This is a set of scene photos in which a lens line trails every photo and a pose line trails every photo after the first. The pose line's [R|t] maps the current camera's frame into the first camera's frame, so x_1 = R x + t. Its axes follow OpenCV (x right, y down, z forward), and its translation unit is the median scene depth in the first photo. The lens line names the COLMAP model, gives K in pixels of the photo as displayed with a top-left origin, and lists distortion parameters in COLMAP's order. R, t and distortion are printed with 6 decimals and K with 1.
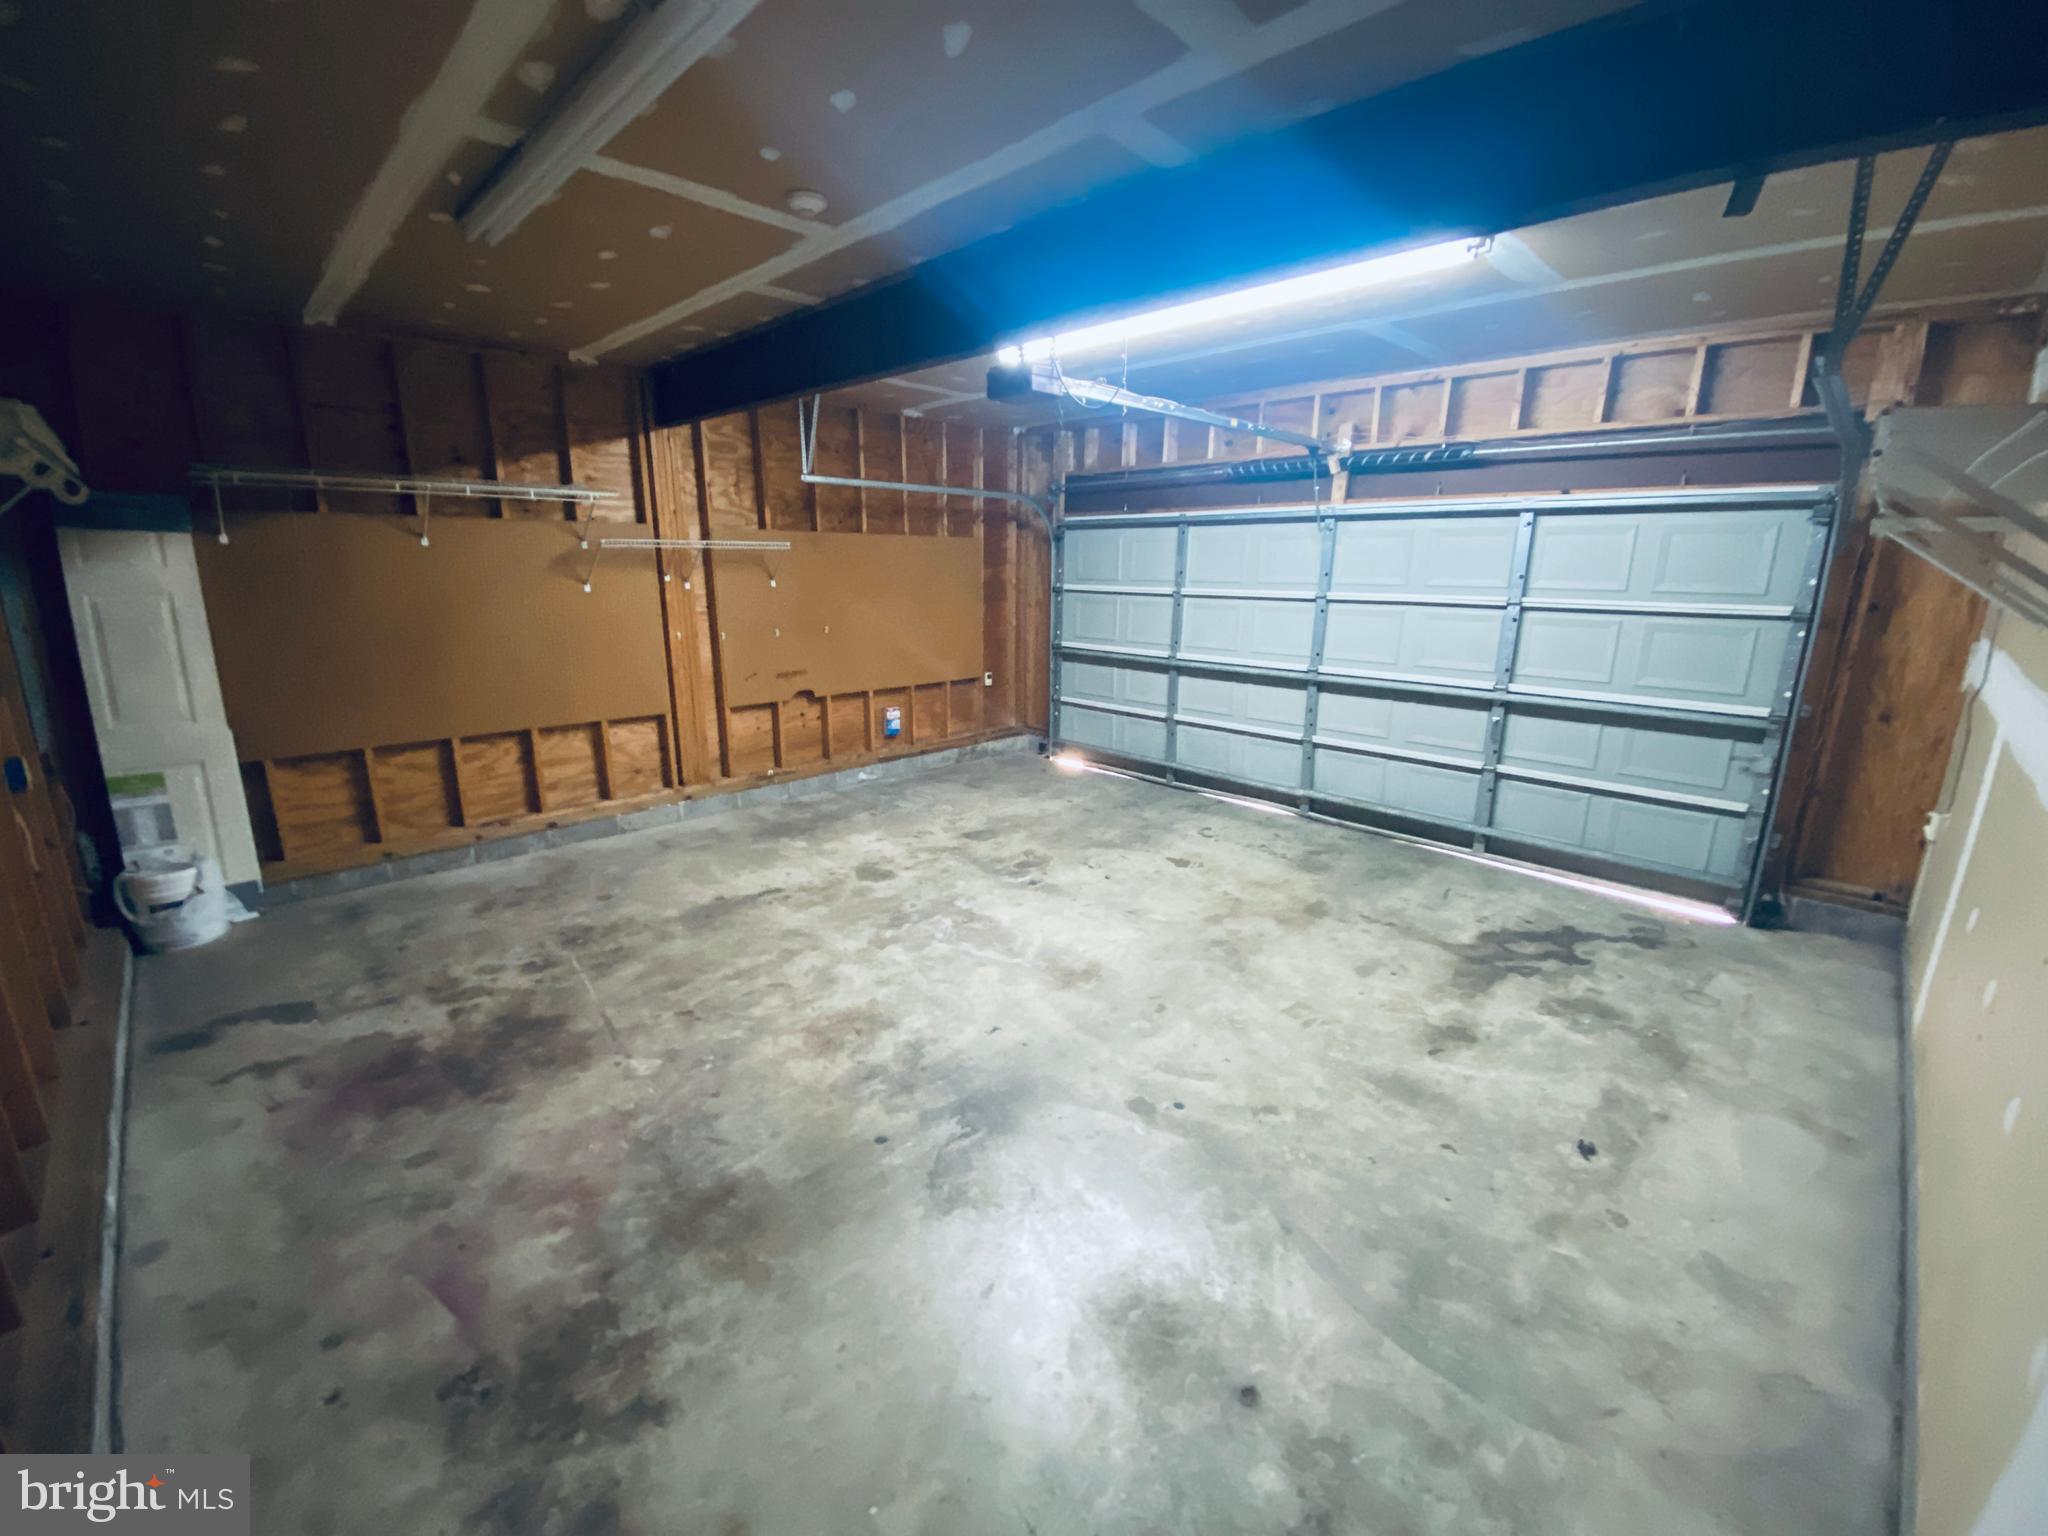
lens RADIAL K [[831.6, 0, 1020.5], [0, 831.6, 765.2], [0, 0, 1]] dist [0.022682, -0.000658]
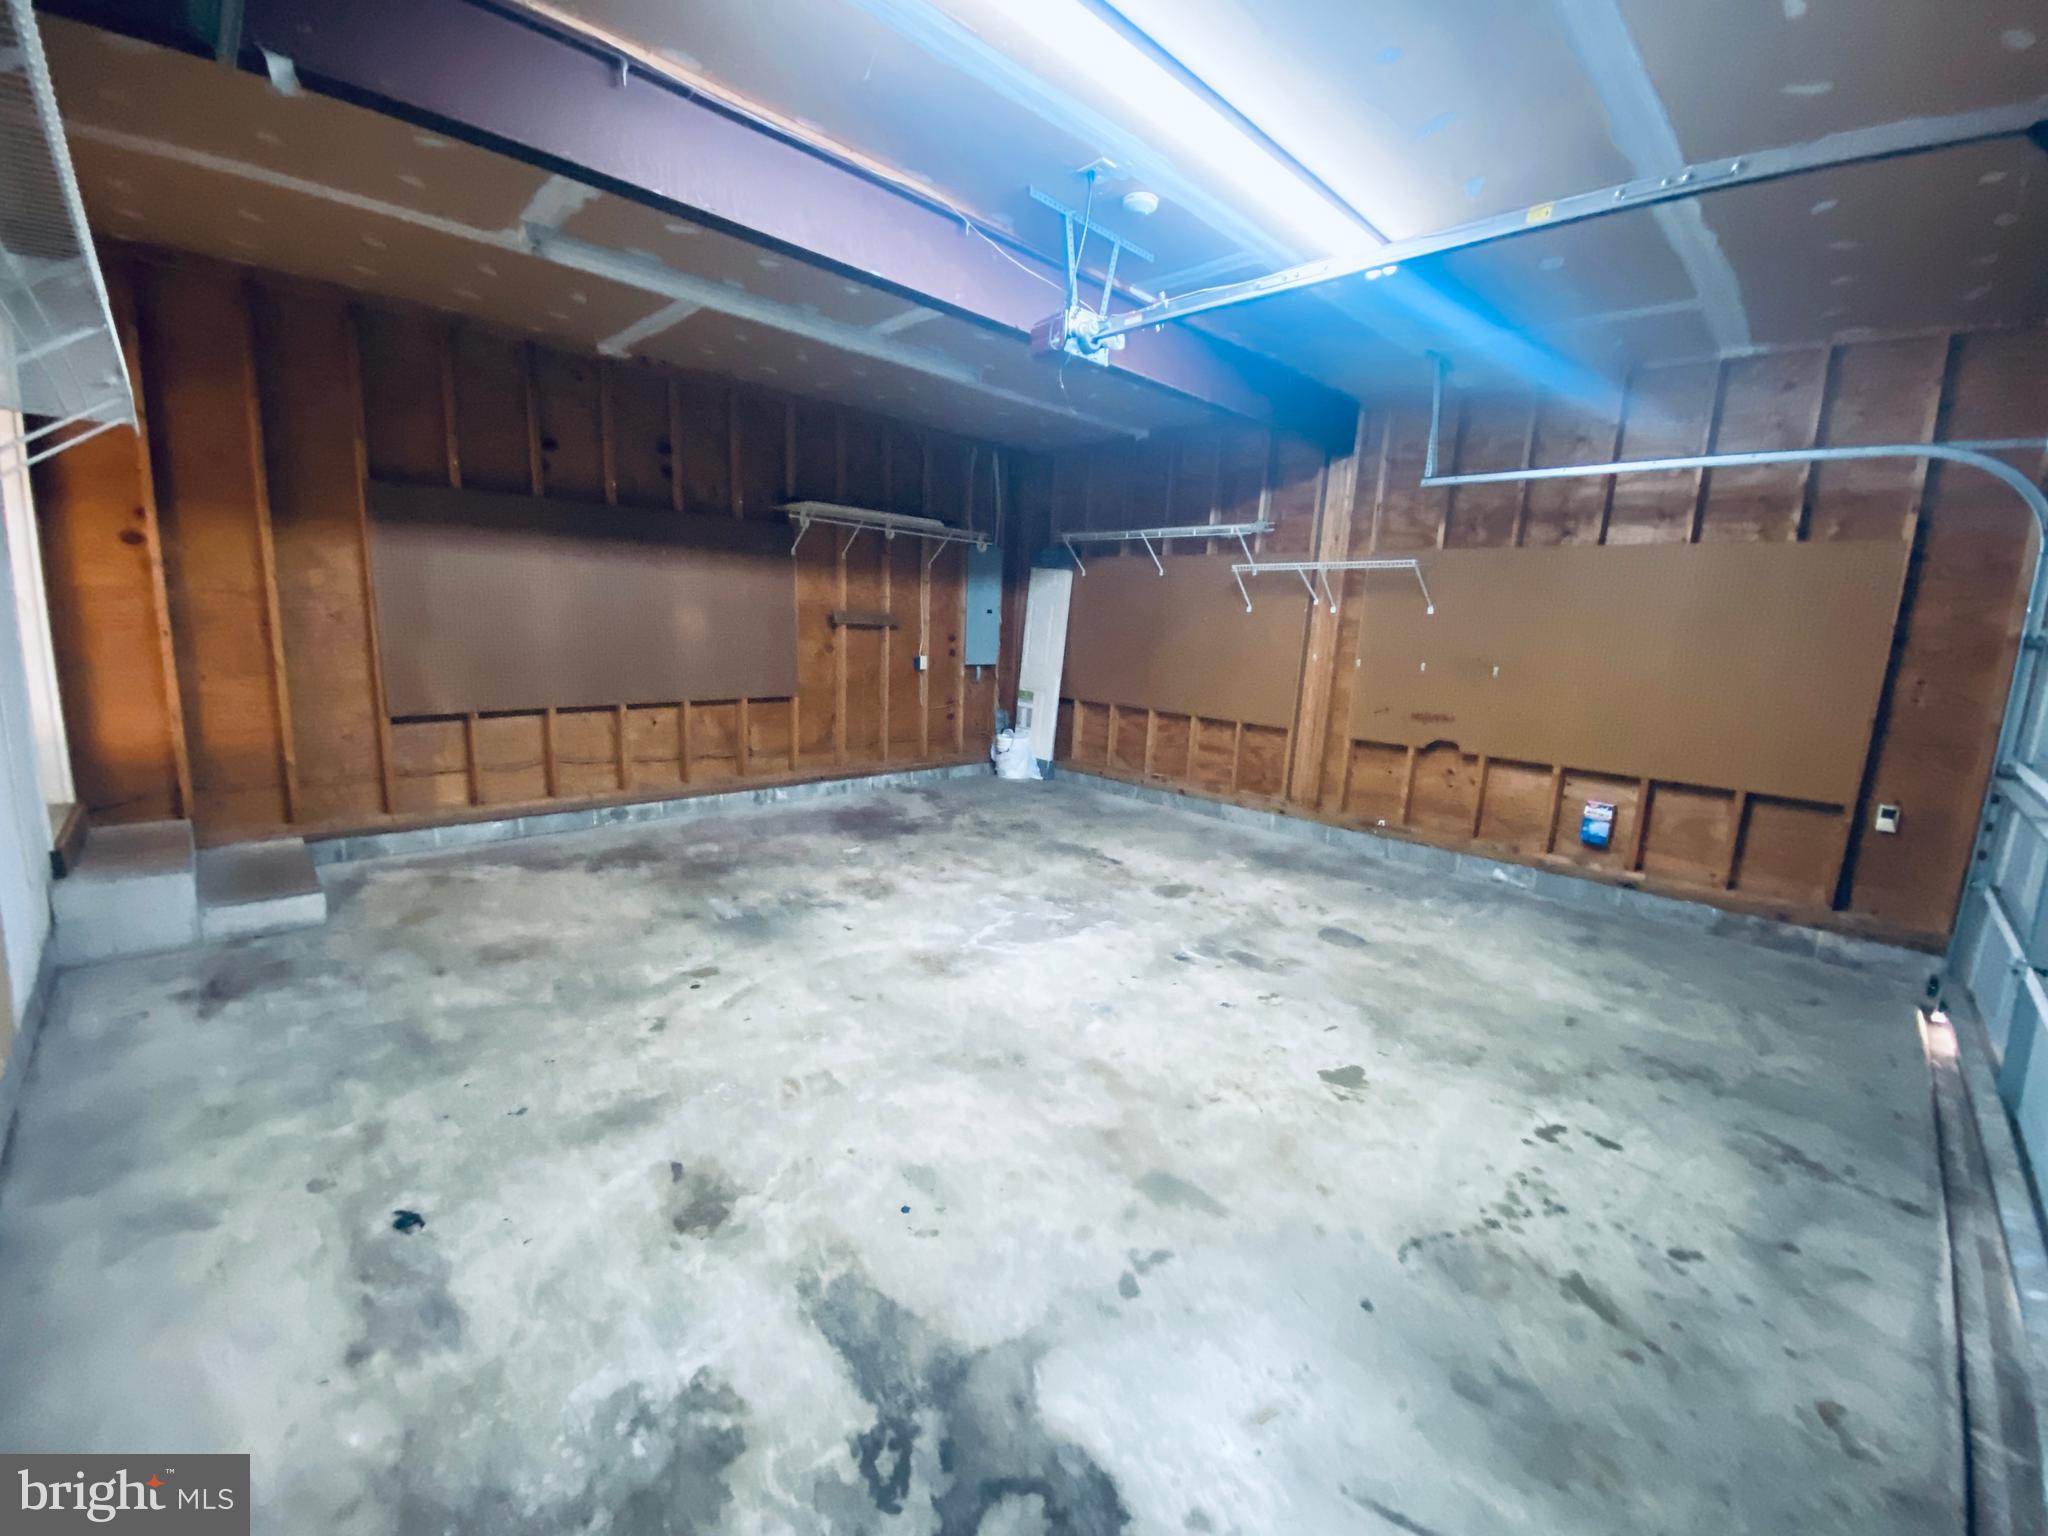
lens RADIAL K [[831.6, 0, 1020.5], [0, 831.6, 765.2], [0, 0, 1]] dist [0.022682, -0.000658]
pose [[-0.003633, 0.171059, -0.985254, 0.871098], [-0.286644, 0.943737, 0.164908, -0.131063], [0.958030, 0.283016, 0.045604, 0.893499]]
